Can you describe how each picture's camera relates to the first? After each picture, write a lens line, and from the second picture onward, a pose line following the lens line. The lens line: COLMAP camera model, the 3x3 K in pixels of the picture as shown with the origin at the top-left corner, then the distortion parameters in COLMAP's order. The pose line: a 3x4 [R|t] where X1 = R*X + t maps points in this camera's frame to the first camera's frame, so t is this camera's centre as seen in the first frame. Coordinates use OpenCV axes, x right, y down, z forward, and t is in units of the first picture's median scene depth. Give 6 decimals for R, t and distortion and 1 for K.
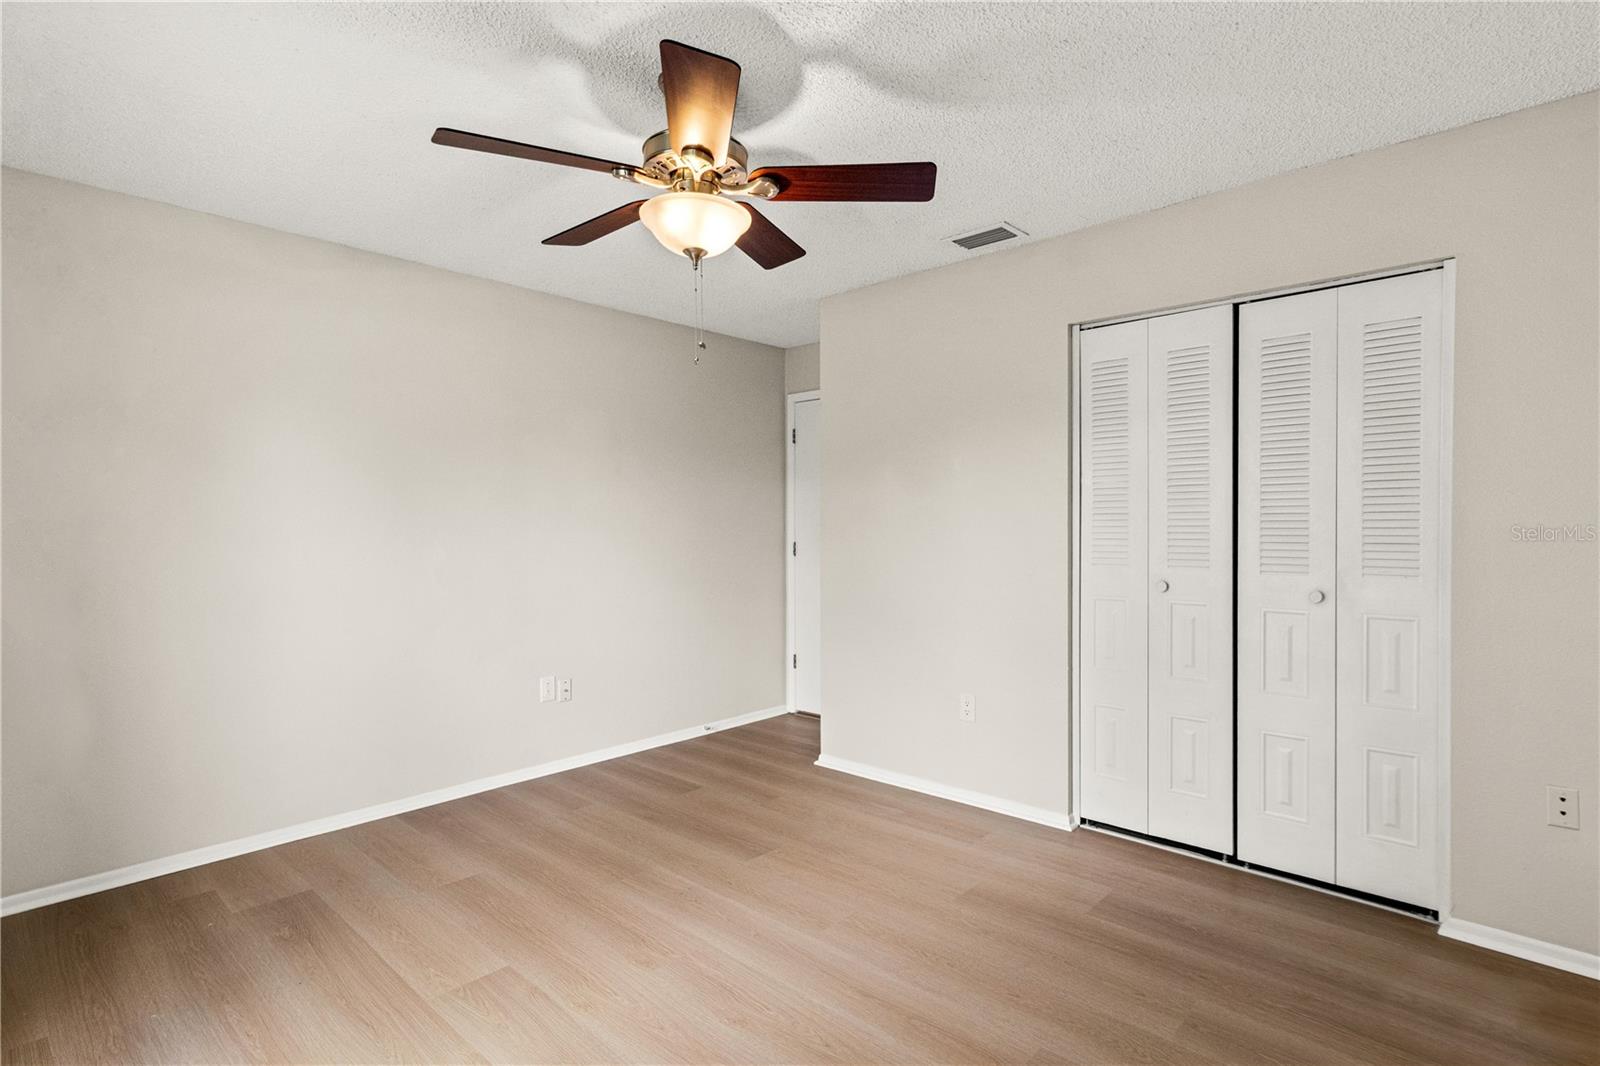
lens RADIAL K [[767.7, 0, 816.3], [0, 767.7, 533.1], [0, 0, 1]] dist [0.000389, 0.000367]
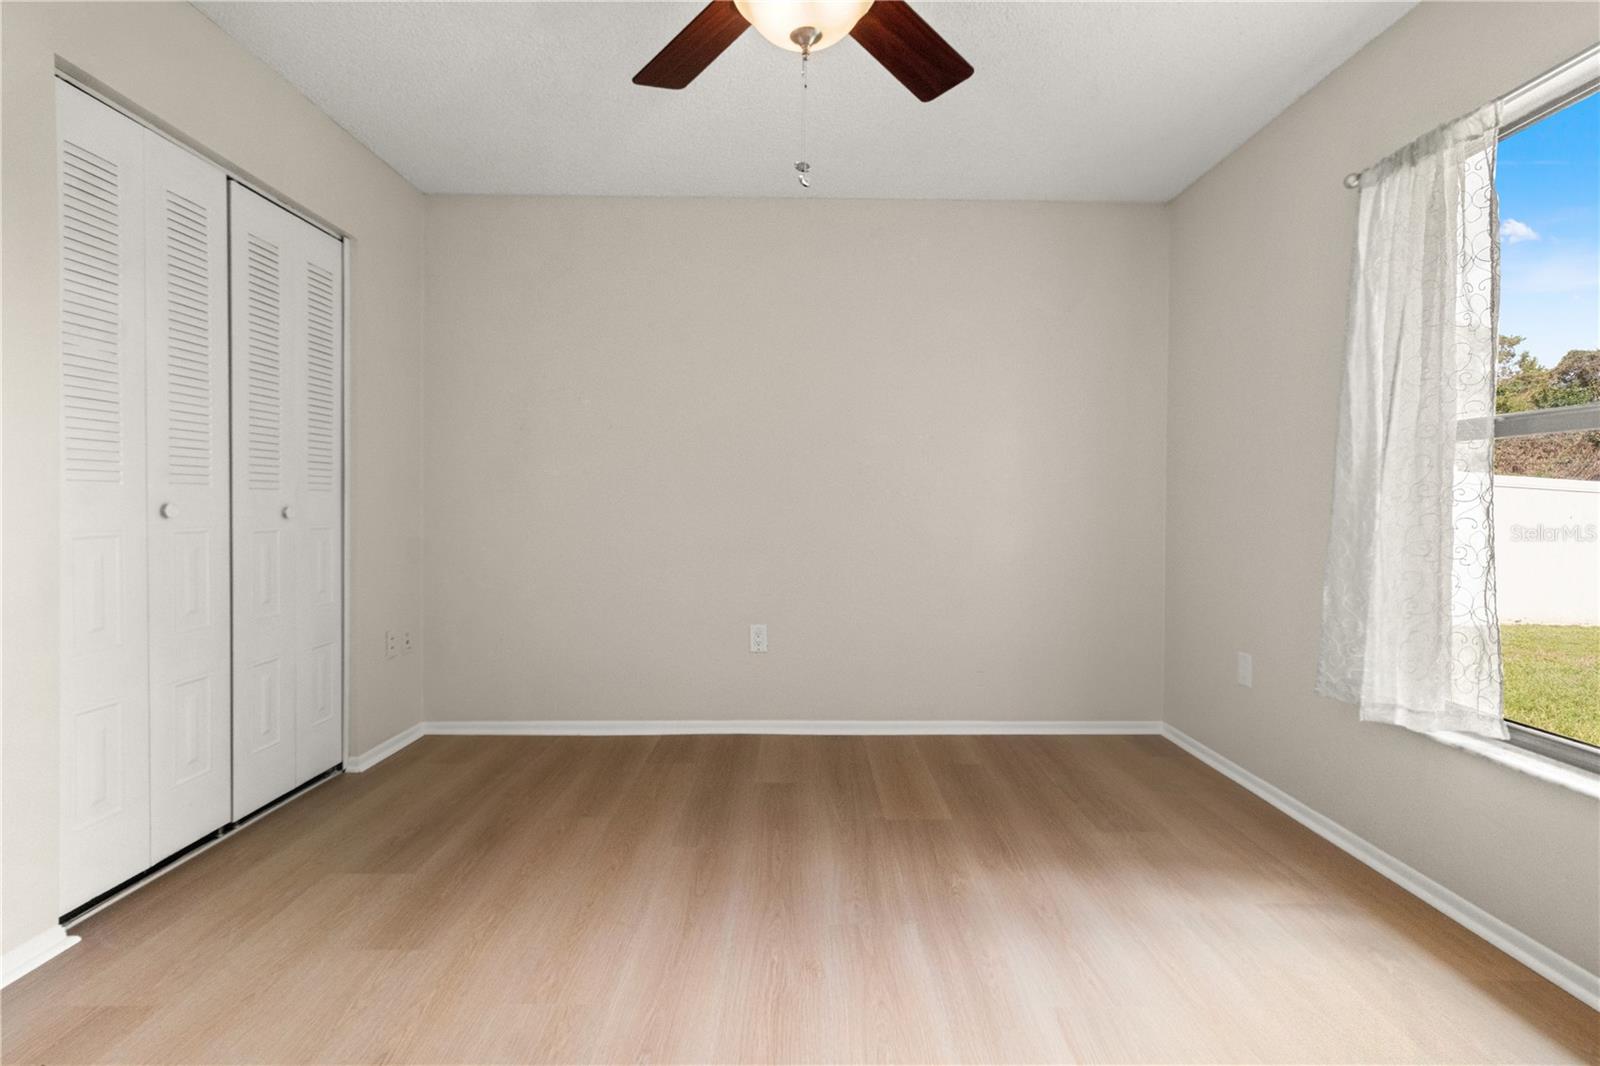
lens RADIAL K [[767.7, 0, 816.3], [0, 767.7, 533.1], [0, 0, 1]] dist [0.000389, 0.000367]
pose [[-0.686303, -0.040262, 0.726201, -0.559861], [-0.015099, 0.999040, 0.041119, 0.055583], [-0.727159, 0.017256, -0.686252, 1.188103]]
